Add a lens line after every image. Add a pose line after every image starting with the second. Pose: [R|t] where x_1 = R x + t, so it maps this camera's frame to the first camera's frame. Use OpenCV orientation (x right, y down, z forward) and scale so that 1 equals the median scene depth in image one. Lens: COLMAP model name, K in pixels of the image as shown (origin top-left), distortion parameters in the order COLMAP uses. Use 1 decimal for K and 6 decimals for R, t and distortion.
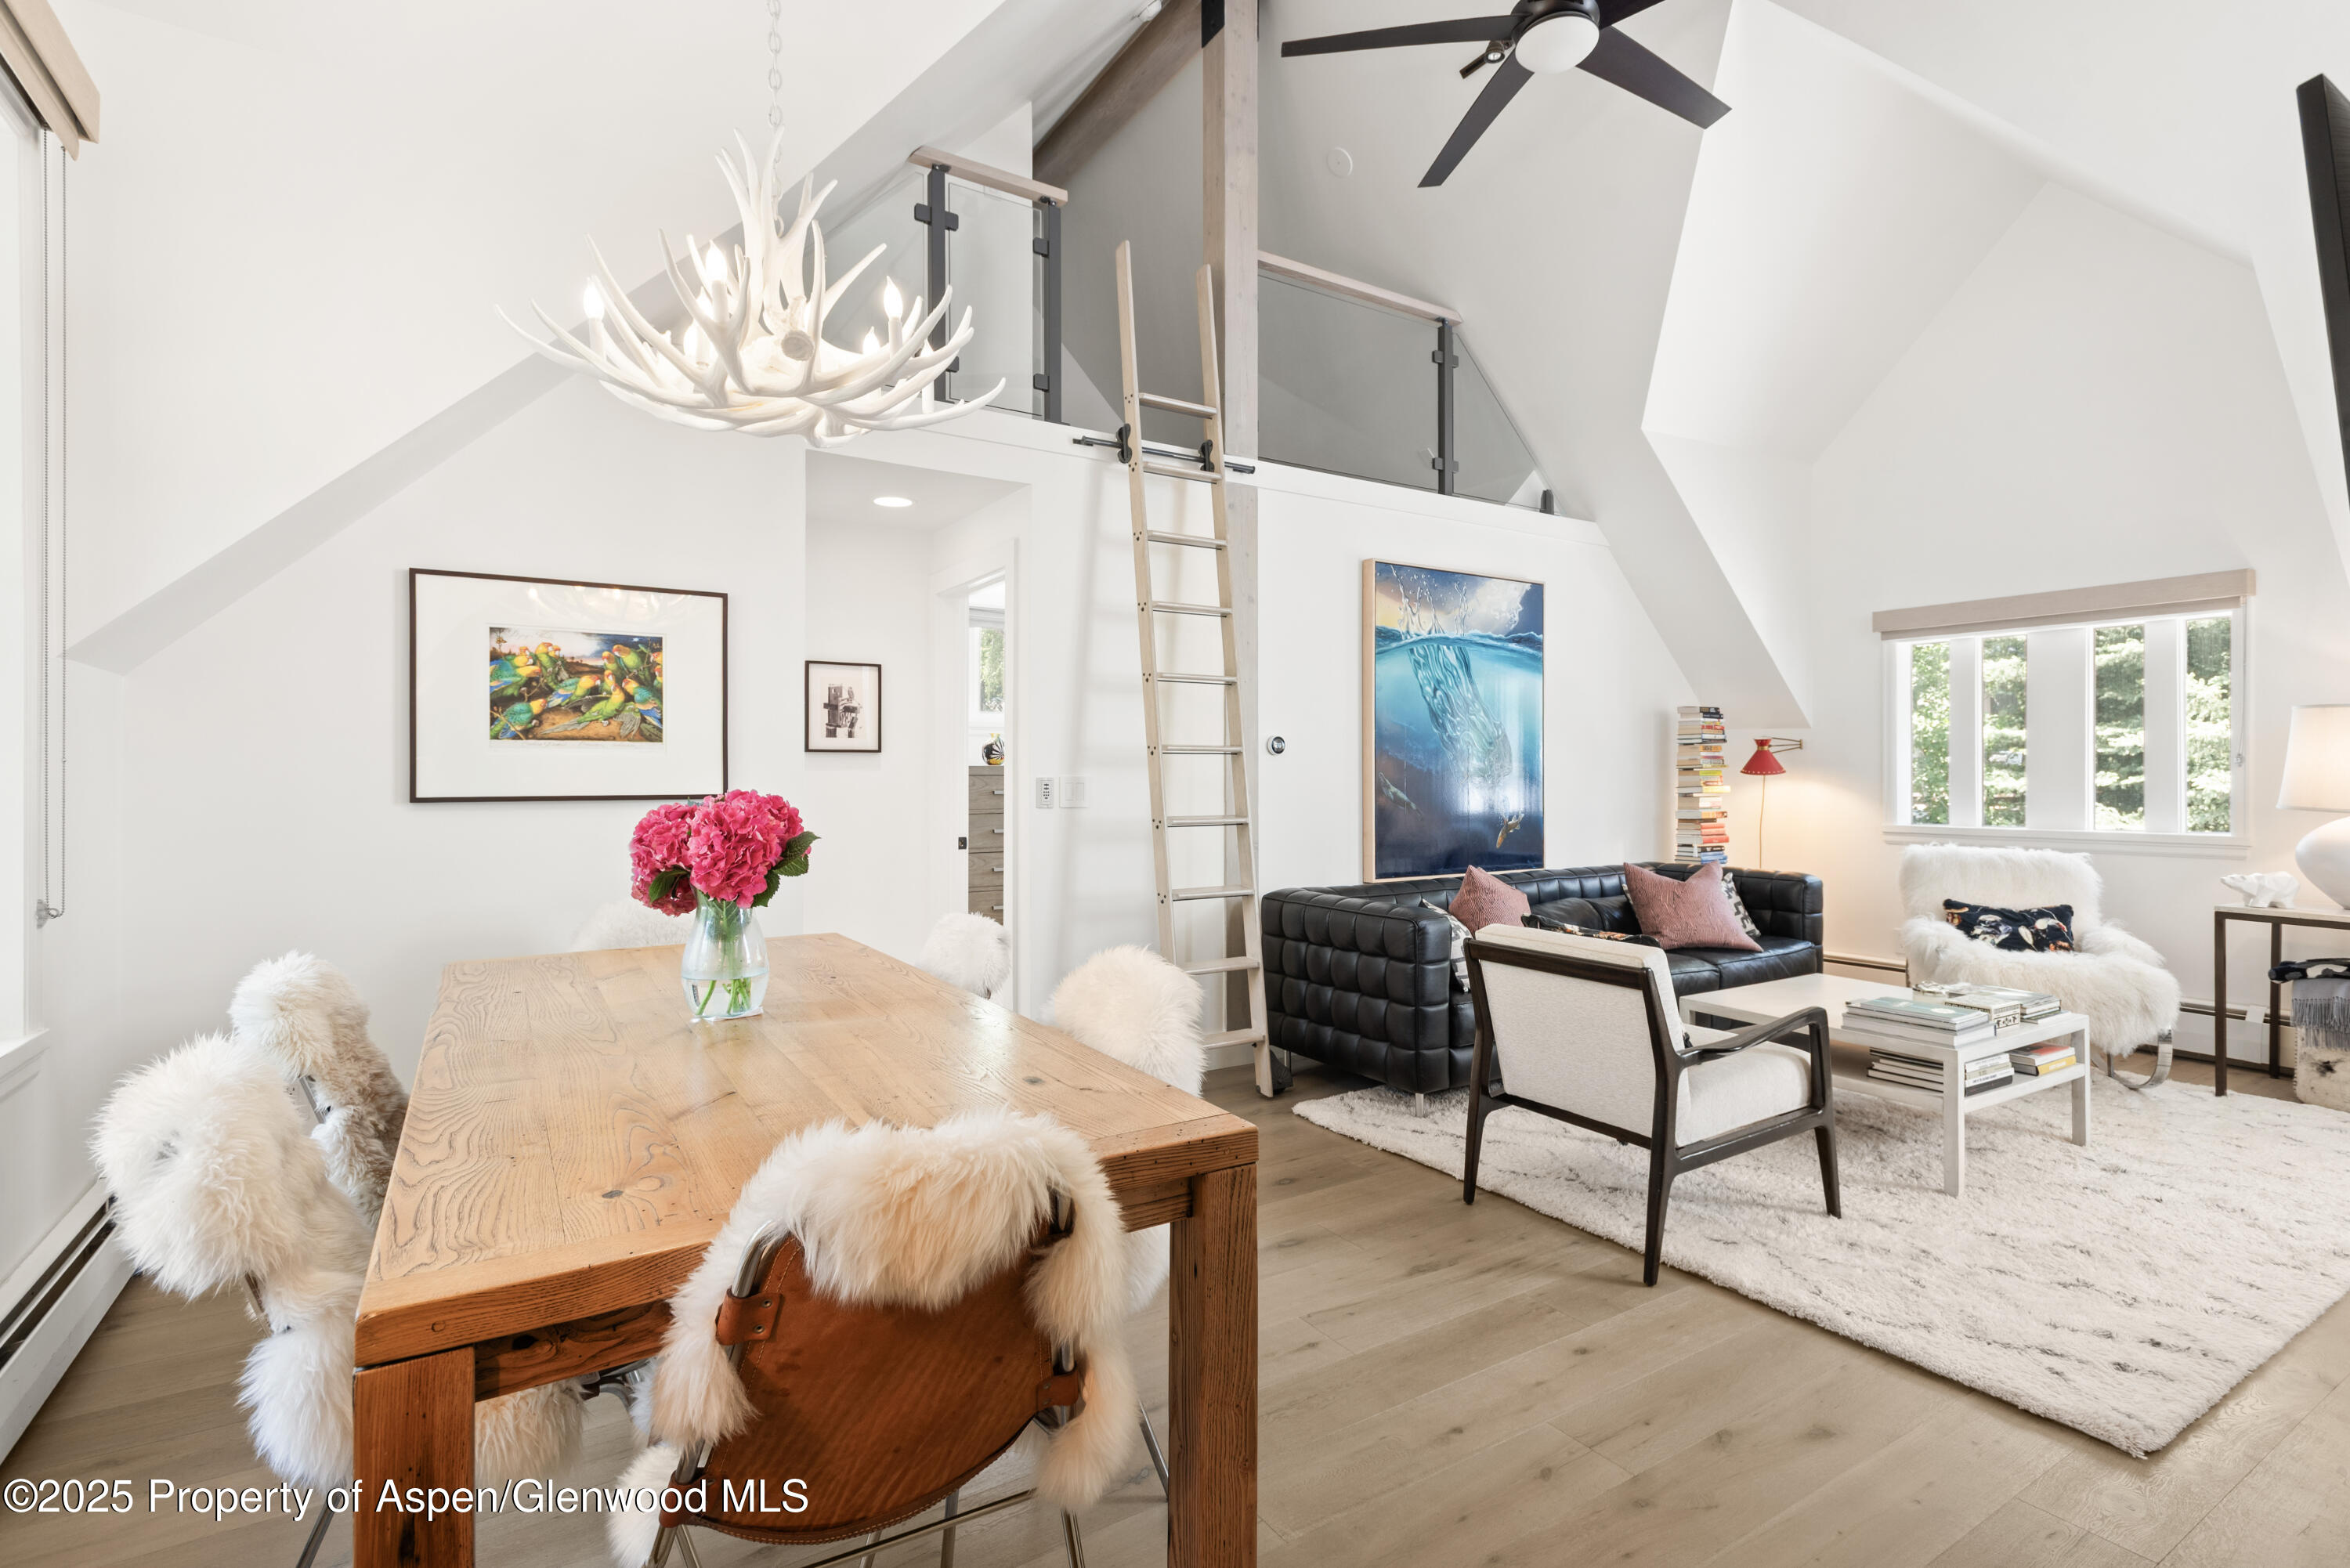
lens RADIAL K [[1104.7, 0, 1183.7], [0, 1104.7, 772.2], [0, 0, 1]] dist [0.015086, -0.006576]
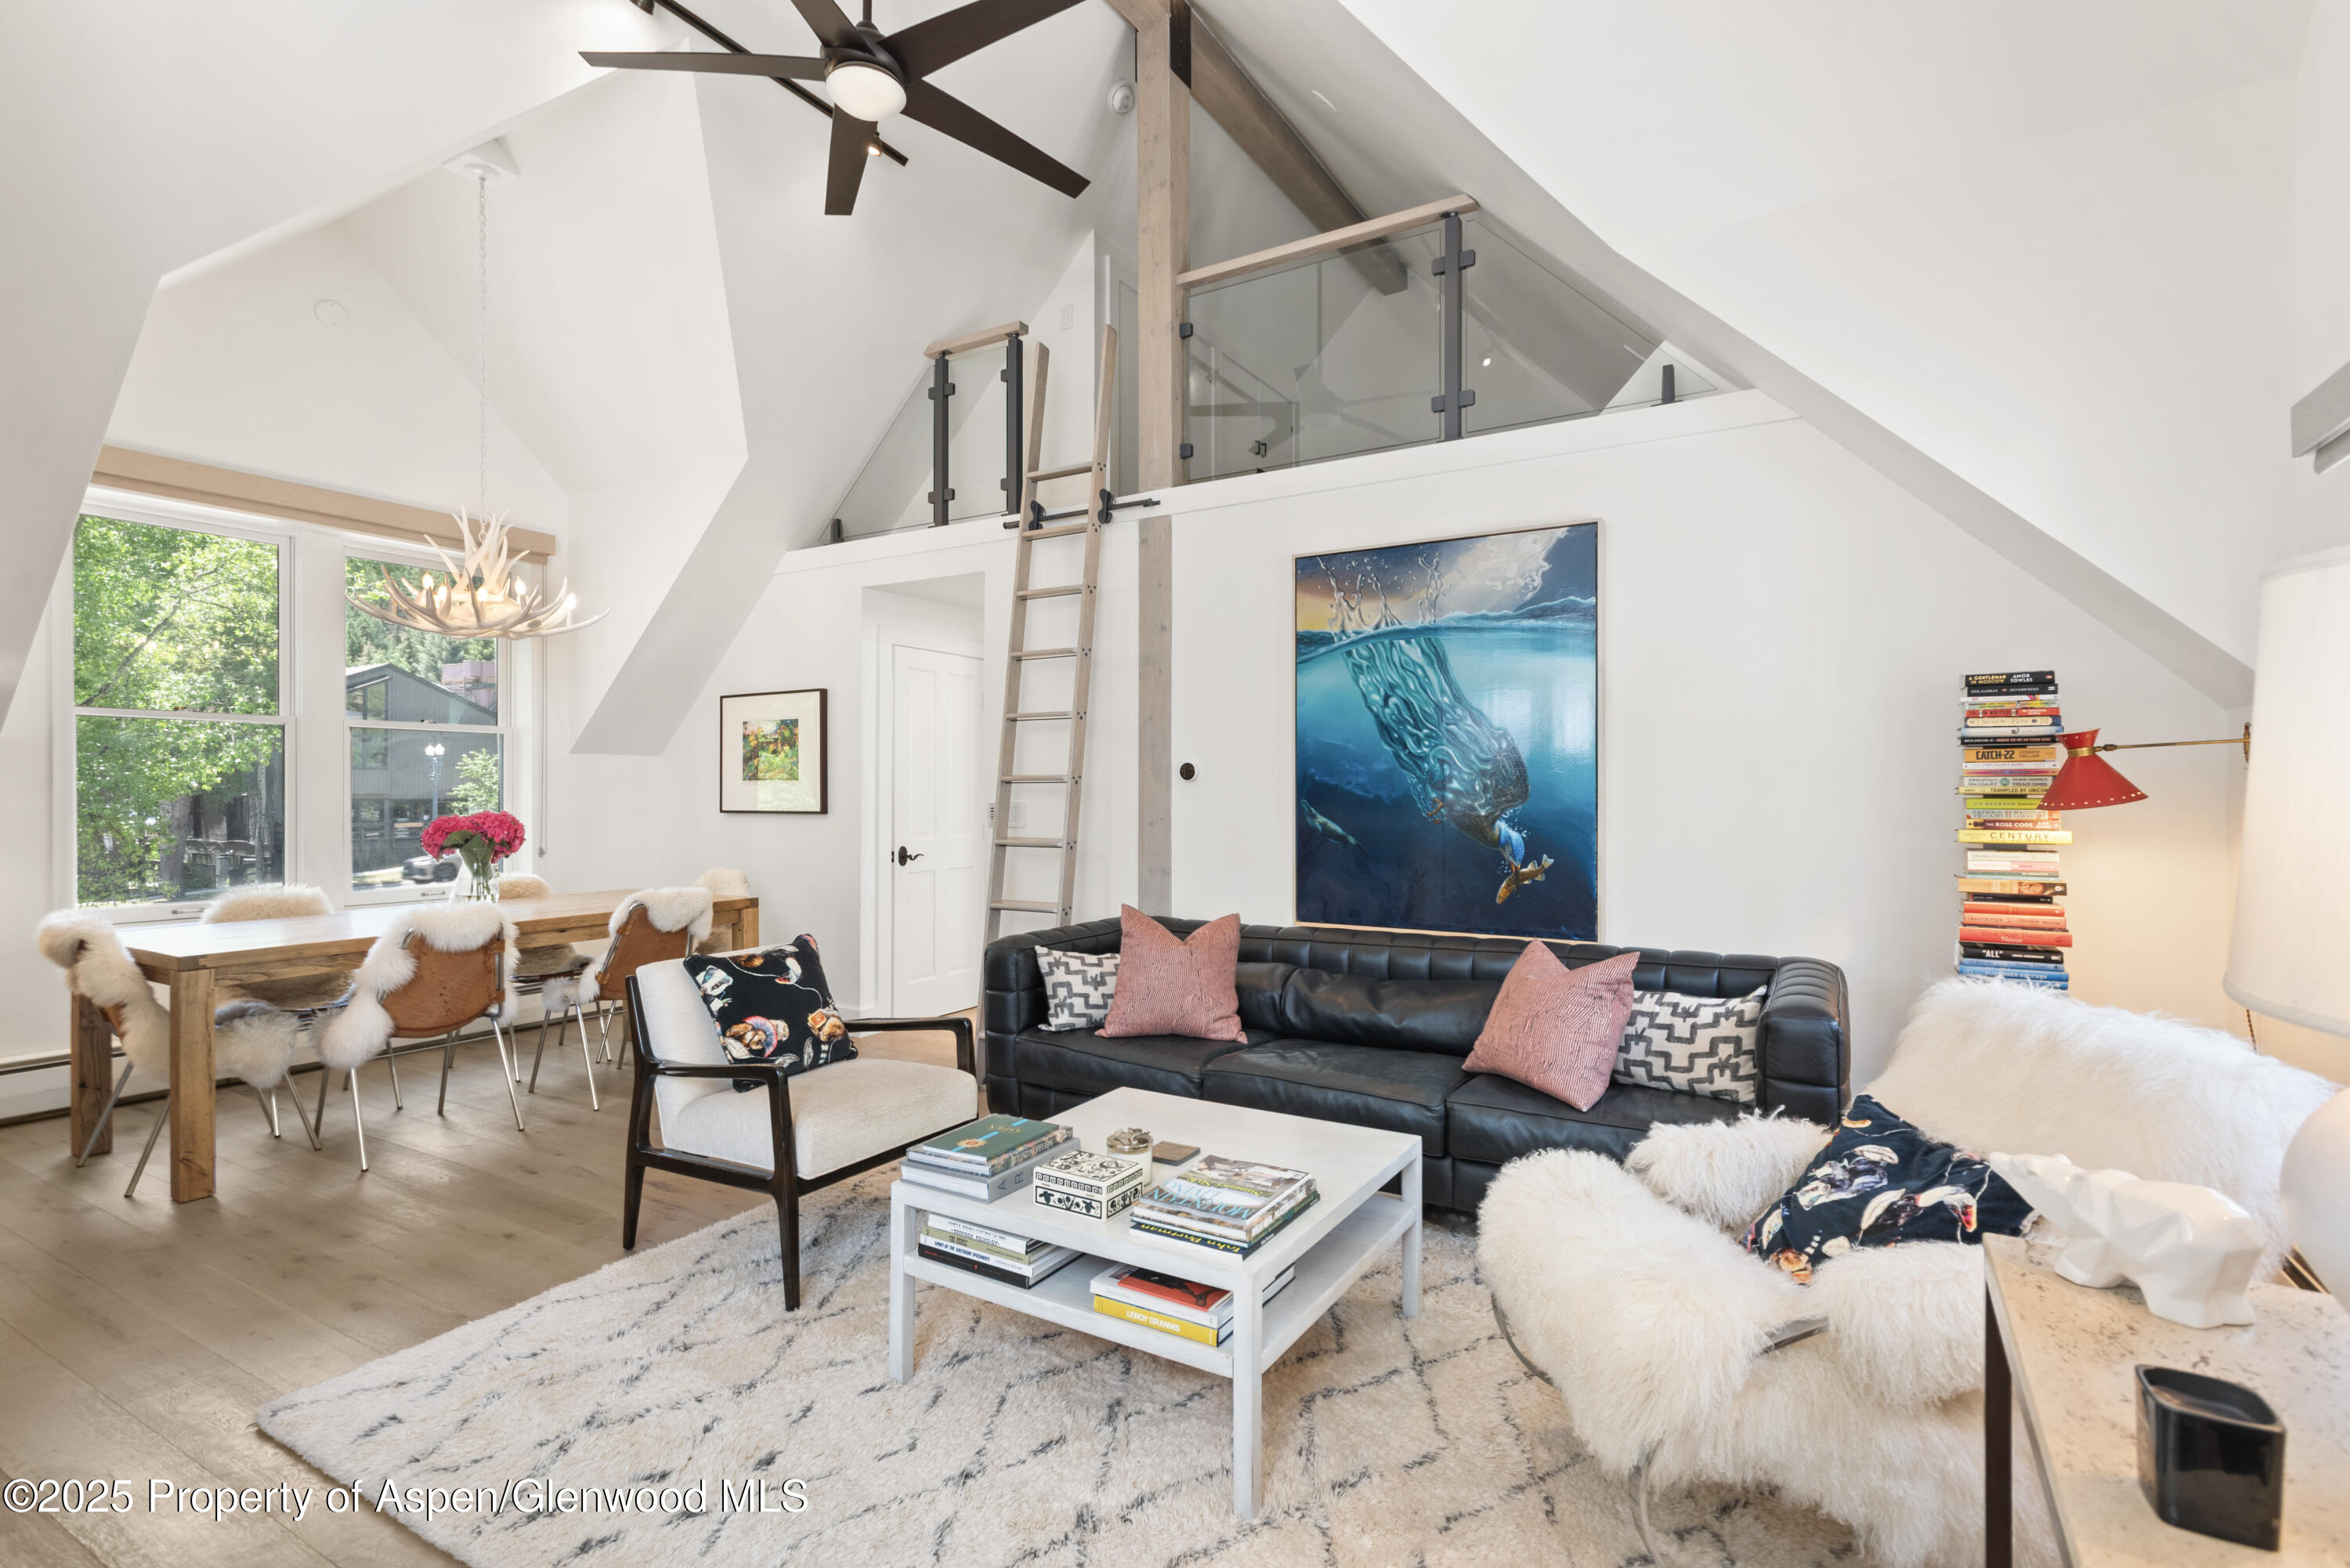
lens RADIAL K [[1104.7, 0, 1183.5], [0, 1104.7, 779.6], [0, 0, 1]] dist [0.015086, -0.006576]
pose [[0.454472, -0.008730, -0.890718, 1.030860], [0.002752, 0.999961, -0.008396, -0.009585], [0.890757, 0.001365, 0.454478, 0.593922]]
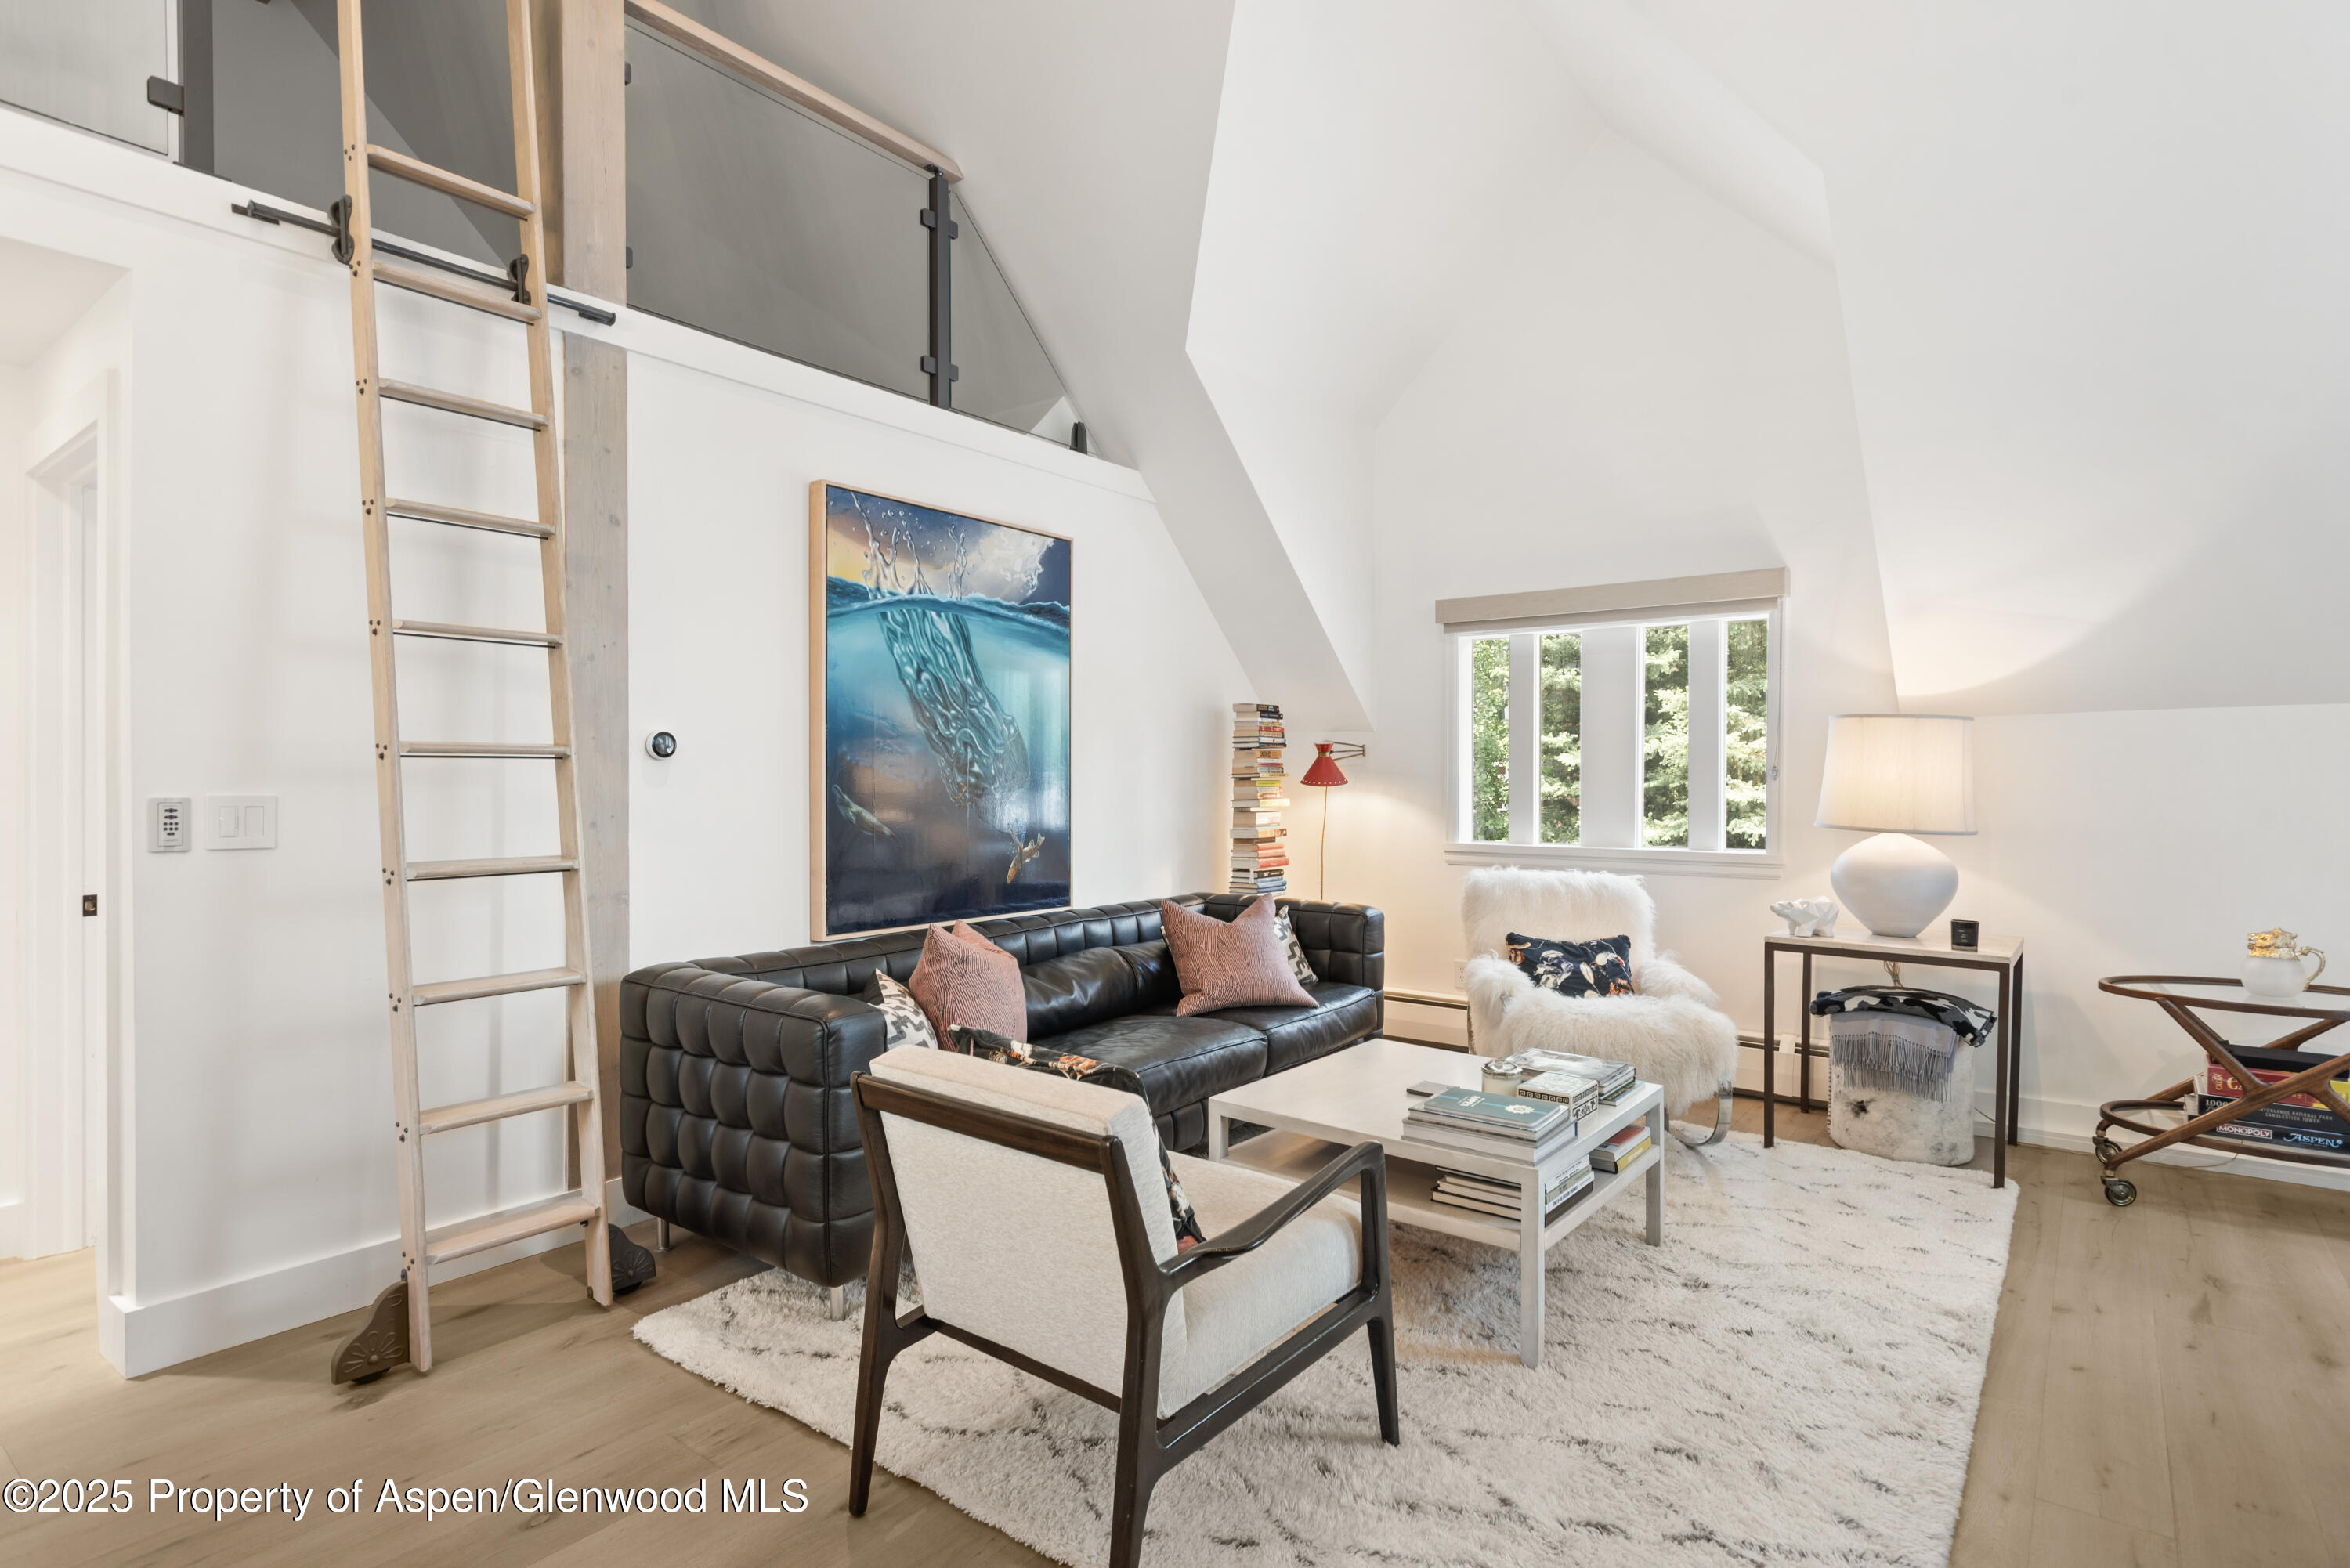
lens RADIAL K [[1183.4, 0, 1177.1], [0, 1183.4, 788.6], [0, 0, 1]] dist [0.004874, -0.000894]
pose [[0.940950, -0.001207, 0.338544, 0.144923], [-0.003223, 0.999916, 0.012523, -0.008612], [-0.338531, -0.012875, 0.940867, 0.244153]]
